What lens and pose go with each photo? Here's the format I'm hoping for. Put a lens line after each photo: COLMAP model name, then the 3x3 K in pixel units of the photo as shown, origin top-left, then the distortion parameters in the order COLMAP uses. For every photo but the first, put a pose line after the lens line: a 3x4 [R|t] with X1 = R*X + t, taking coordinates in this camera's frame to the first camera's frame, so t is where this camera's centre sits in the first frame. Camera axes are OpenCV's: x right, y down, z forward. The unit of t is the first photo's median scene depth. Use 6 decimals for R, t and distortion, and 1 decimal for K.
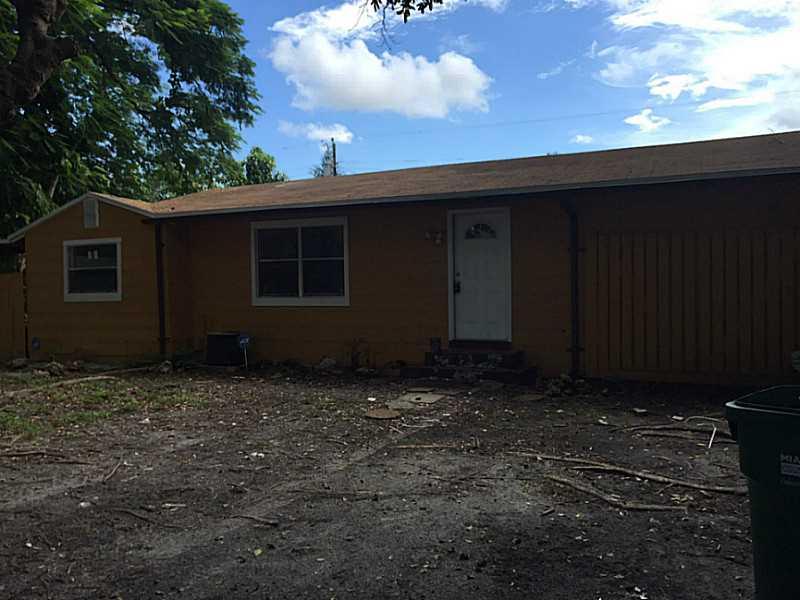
lens RADIAL K [[688.4, 0, 400.0], [0, 688.4, 300.0], [0, 0, 1]] dist [0.090487, -0.125210]
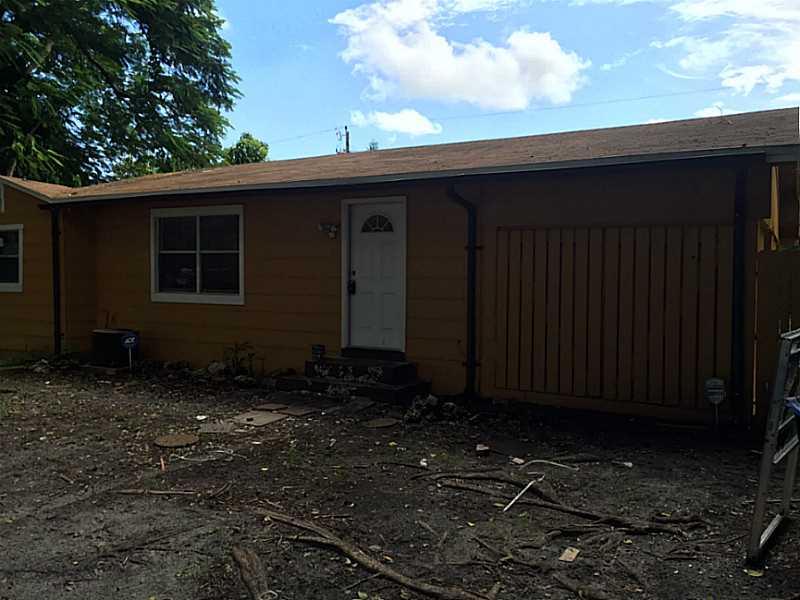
lens RADIAL K [[688.4, 0, 400.0], [0, 688.4, 300.0], [0, 0, 1]] dist [0.090487, -0.125210]
pose [[0.996394, 0.026958, -0.080451, 0.185821], [-0.026124, 0.999594, 0.011405, -0.012339], [0.080726, -0.009262, 0.996693, 0.112772]]
